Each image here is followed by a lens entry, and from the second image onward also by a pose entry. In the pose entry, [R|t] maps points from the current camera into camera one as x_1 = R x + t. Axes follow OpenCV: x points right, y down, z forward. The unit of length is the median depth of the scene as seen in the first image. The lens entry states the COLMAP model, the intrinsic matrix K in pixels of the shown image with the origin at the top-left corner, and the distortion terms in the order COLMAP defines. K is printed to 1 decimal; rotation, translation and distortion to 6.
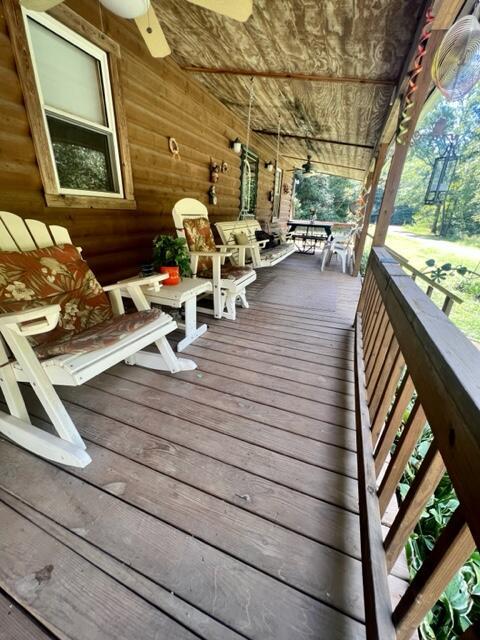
lens RADIAL K [[255.6, 0, 238.8], [0, 255.6, 319.9], [0, 0, 1]] dist [-0.008008, -0.000064]
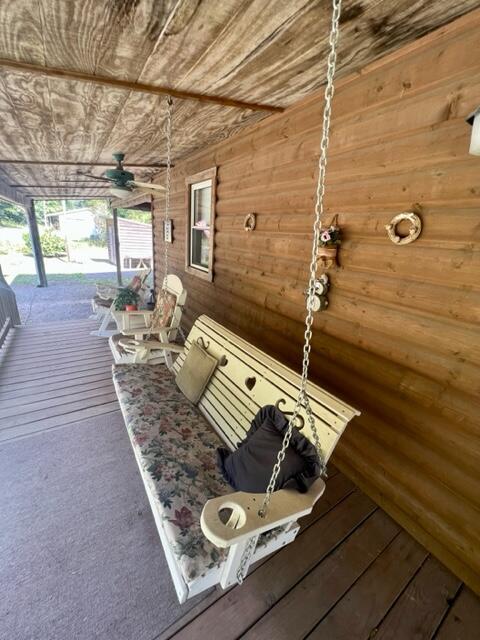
lens RADIAL K [[255.6, 0, 238.7], [0, 255.6, 320.3], [0, 0, 1]] dist [-0.008008, -0.000064]
pose [[-0.568000, 0.174786, -0.804255, 0.497774], [-0.408376, 0.788559, 0.459787, -0.855540], [0.714567, 0.589597, -0.376523, 1.571800]]
